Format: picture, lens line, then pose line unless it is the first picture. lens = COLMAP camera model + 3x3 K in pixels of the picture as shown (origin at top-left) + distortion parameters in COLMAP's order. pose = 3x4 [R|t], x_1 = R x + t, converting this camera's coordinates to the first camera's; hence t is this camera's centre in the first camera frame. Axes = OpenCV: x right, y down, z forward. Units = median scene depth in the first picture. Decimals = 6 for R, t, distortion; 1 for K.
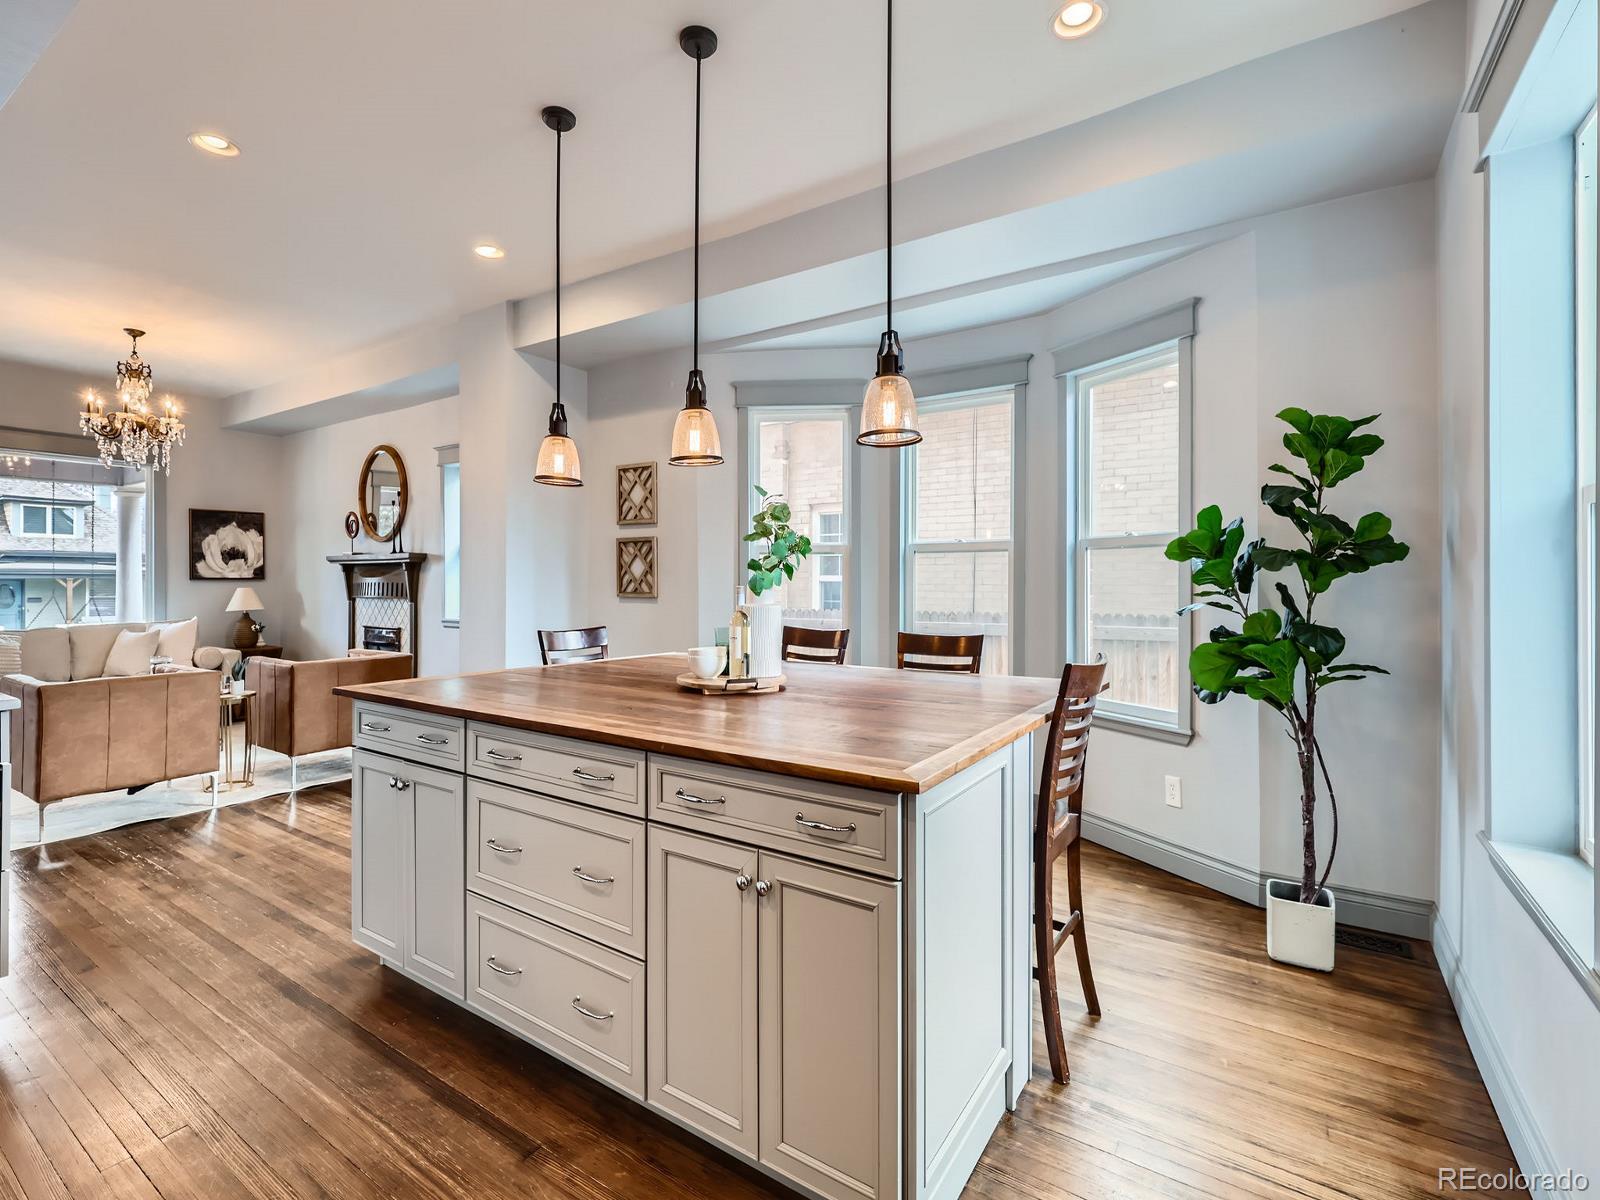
lens RADIAL K [[736.2, 0, 803.8], [0, 736.2, 585.3], [0, 0, 1]] dist [0.004564, -0.003402]
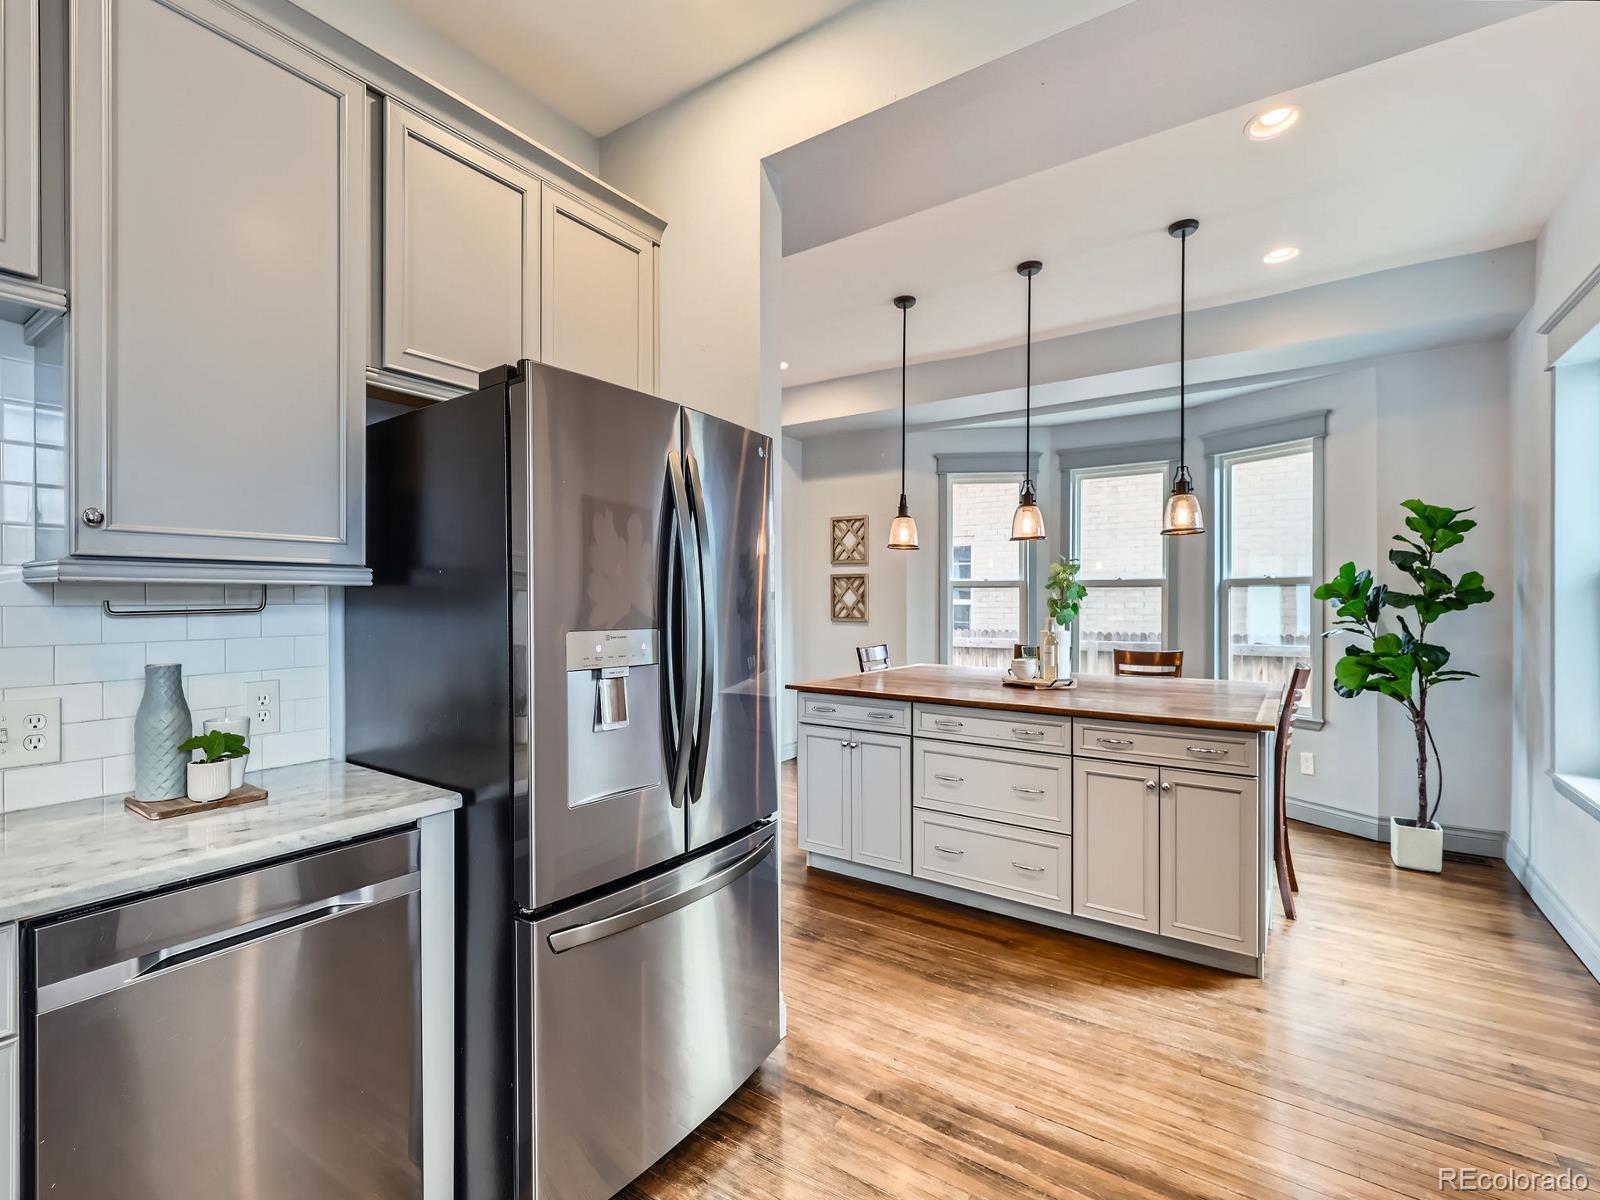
lens RADIAL K [[736.2, 0, 795.9], [0, 736.2, 604.3], [0, 0, 1]] dist [0.004564, -0.003402]
pose [[0.999858, -0.000912, -0.016805, -0.555983], [0.001002, 0.999985, 0.005322, -0.036599], [0.016800, -0.005338, 0.999845, -0.511416]]
